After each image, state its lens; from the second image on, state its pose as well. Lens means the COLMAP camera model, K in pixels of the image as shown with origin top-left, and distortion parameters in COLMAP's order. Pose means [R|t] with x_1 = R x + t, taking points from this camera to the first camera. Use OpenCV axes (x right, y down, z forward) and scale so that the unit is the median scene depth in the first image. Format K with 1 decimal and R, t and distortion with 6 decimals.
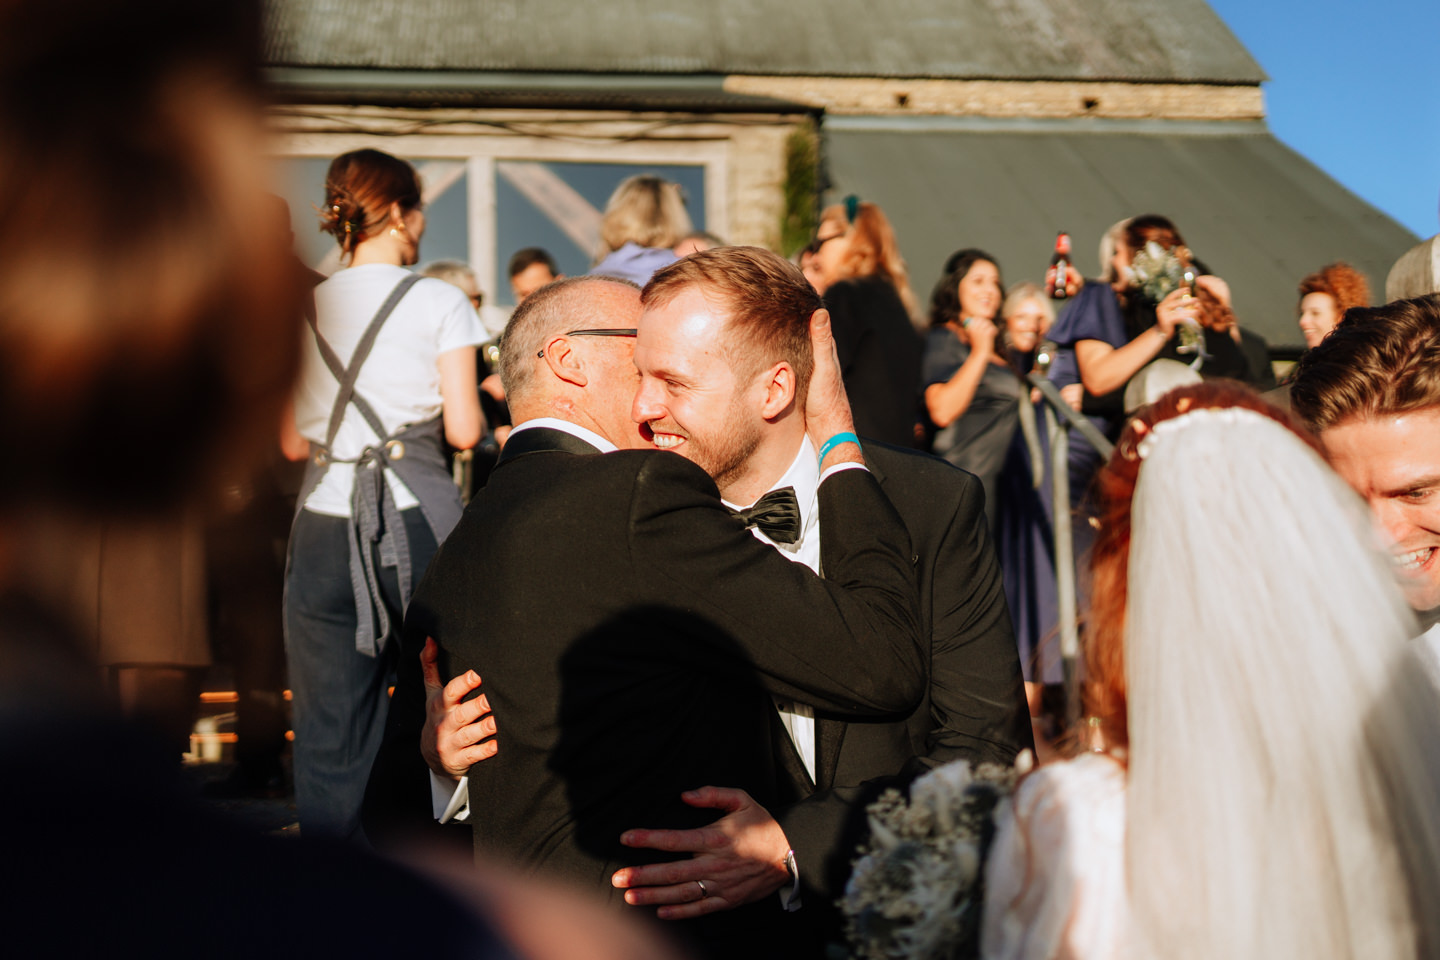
lens RADIAL K [[1458.6, 0, 719.2], [0, 1458.6, 479.9], [0, 0, 1]] dist [0.001648, 0.000000]
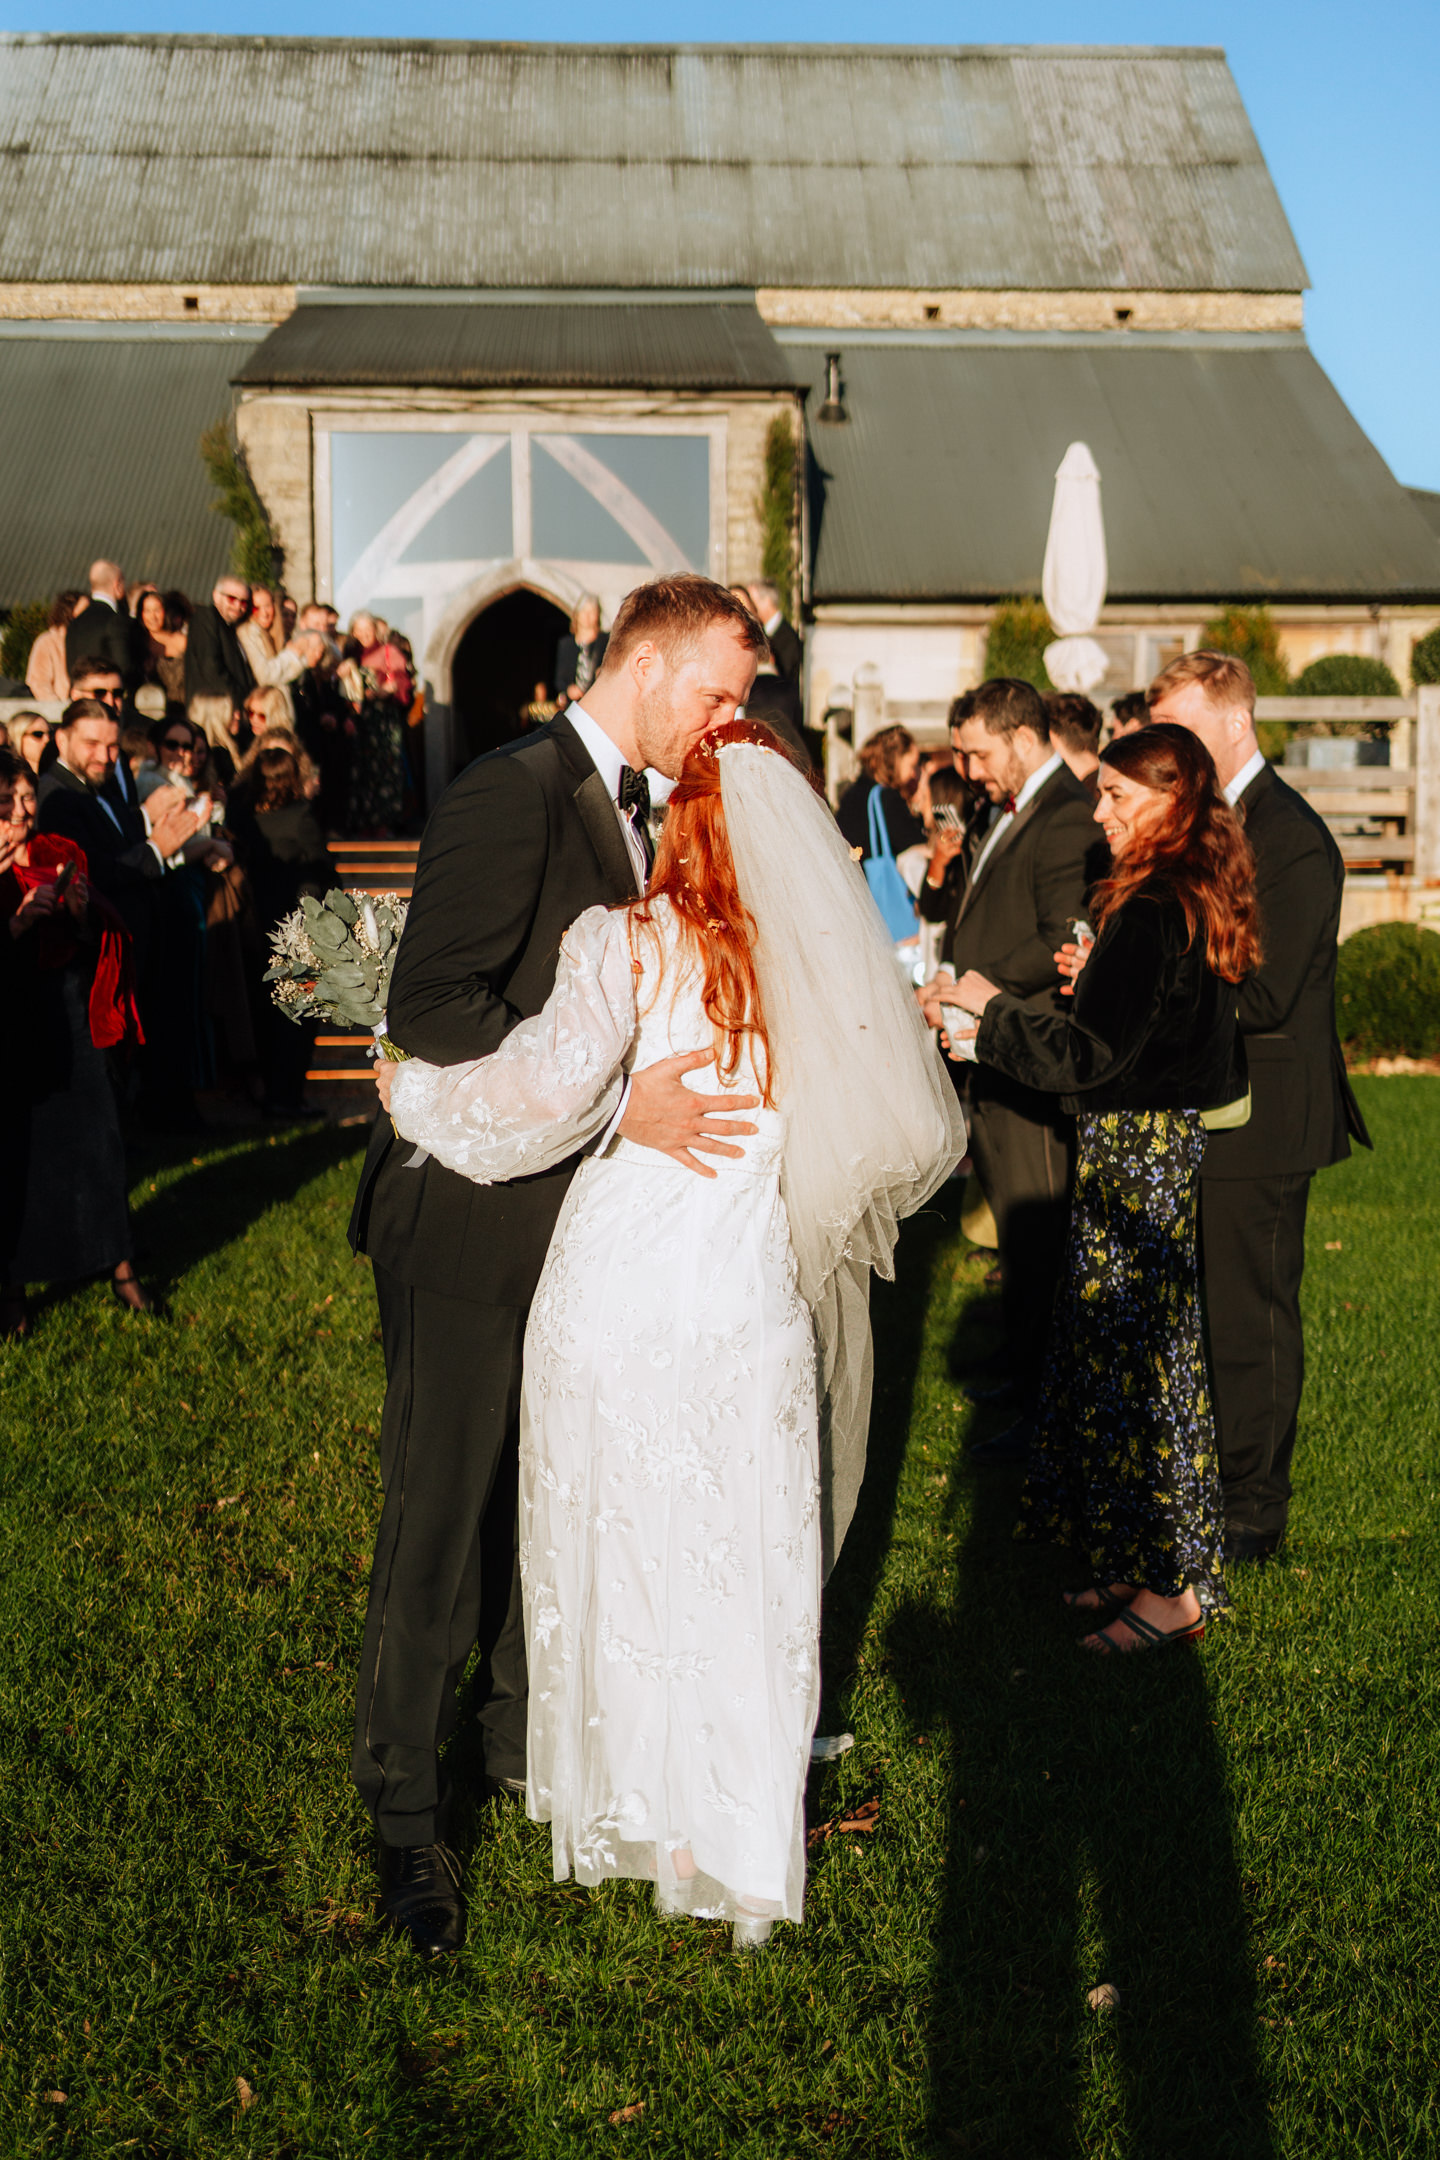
lens RADIAL K [[2188.0, 0, 720.6], [0, 2188.0, 1077.0], [0, 0, 1]] dist [0.001648, 0.000000]
pose [[0.997776, 0.023439, -0.062400, 0.085659], [-0.011010, 0.981229, 0.192529, -0.032027], [0.065742, -0.191414, 0.979305, -0.582287]]
